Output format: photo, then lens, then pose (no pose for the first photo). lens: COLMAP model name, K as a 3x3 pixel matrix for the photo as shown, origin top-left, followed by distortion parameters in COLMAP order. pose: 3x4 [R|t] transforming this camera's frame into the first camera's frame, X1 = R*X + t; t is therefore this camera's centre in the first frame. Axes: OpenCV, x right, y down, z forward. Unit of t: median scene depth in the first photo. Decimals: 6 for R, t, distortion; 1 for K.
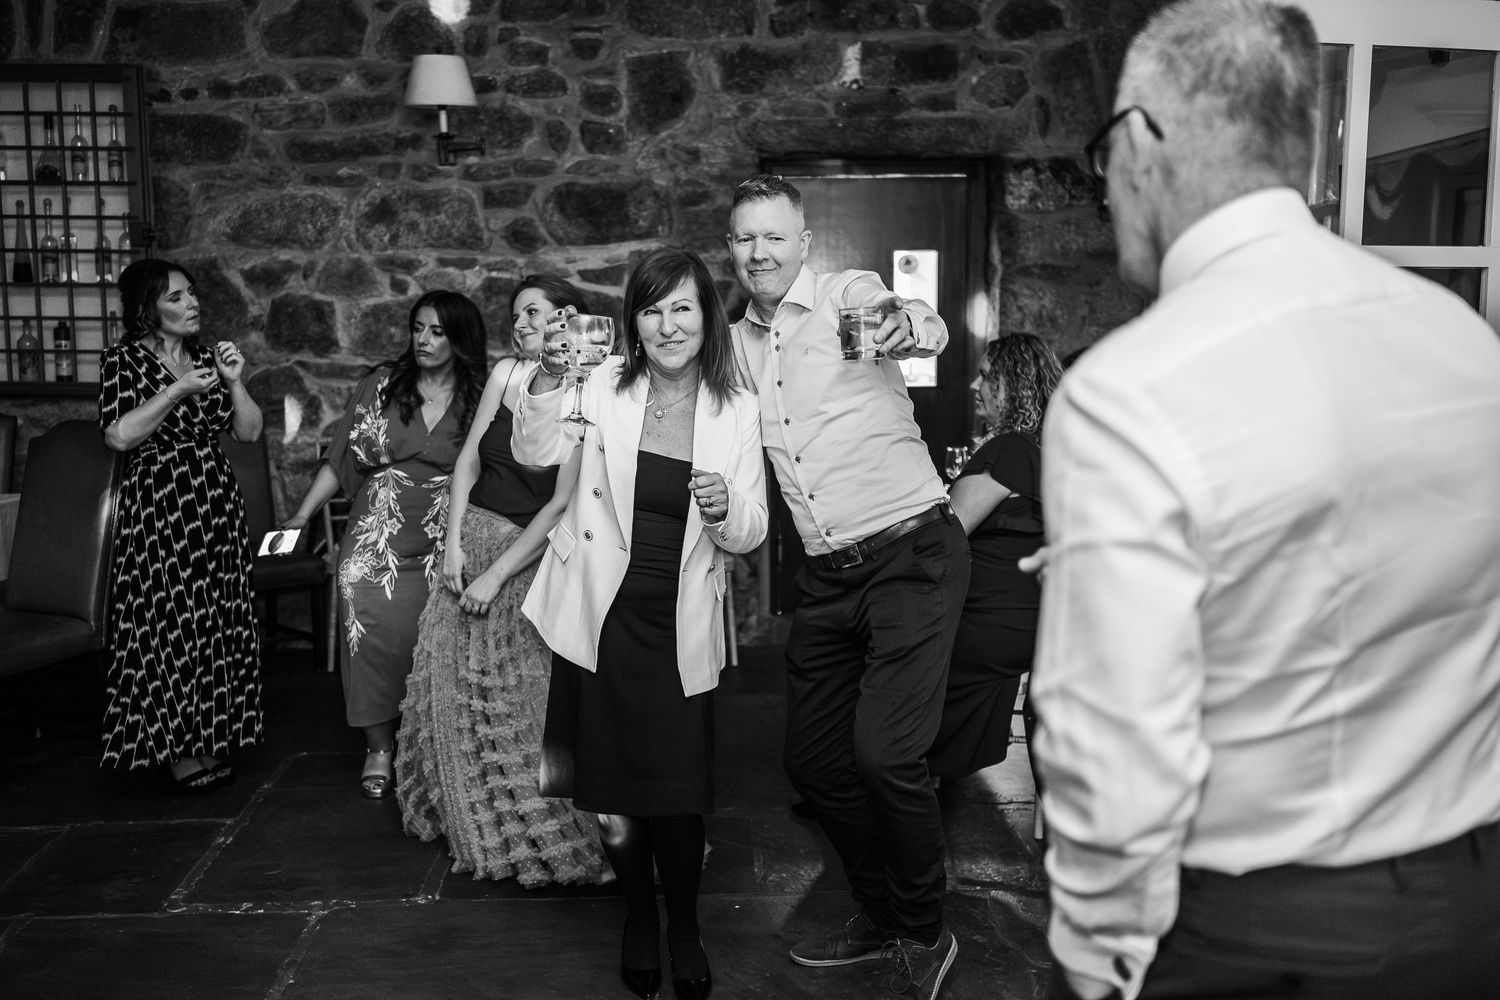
lens RADIAL K [[1463.6, 0, 756.2], [0, 1463.6, 503.1], [0, 0, 1]] dist [-0.032625, 0.072464]
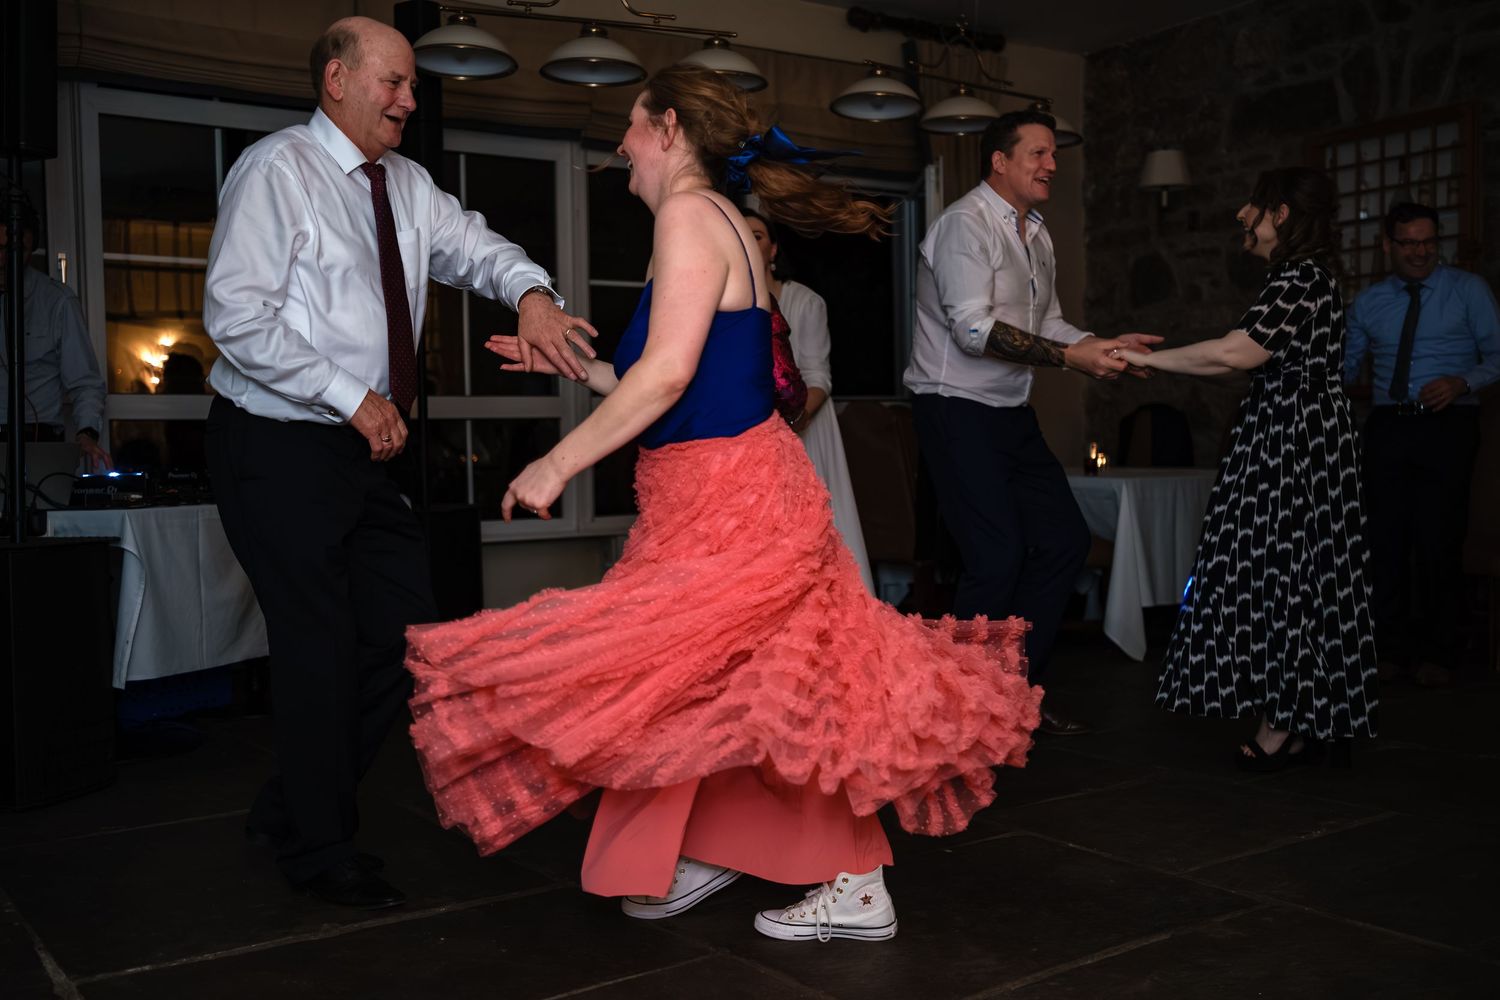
lens RADIAL K [[1456.7, 0, 750.0], [0, 1456.7, 500.0], [0, 0, 1]] dist [-0.004289, 0.009434]
pose [[0.534054, 0.020636, -0.845198, 0.235663], [-0.087115, 0.995724, -0.030734, 0.091539], [0.840950, 0.090043, 0.533568, -0.050475]]
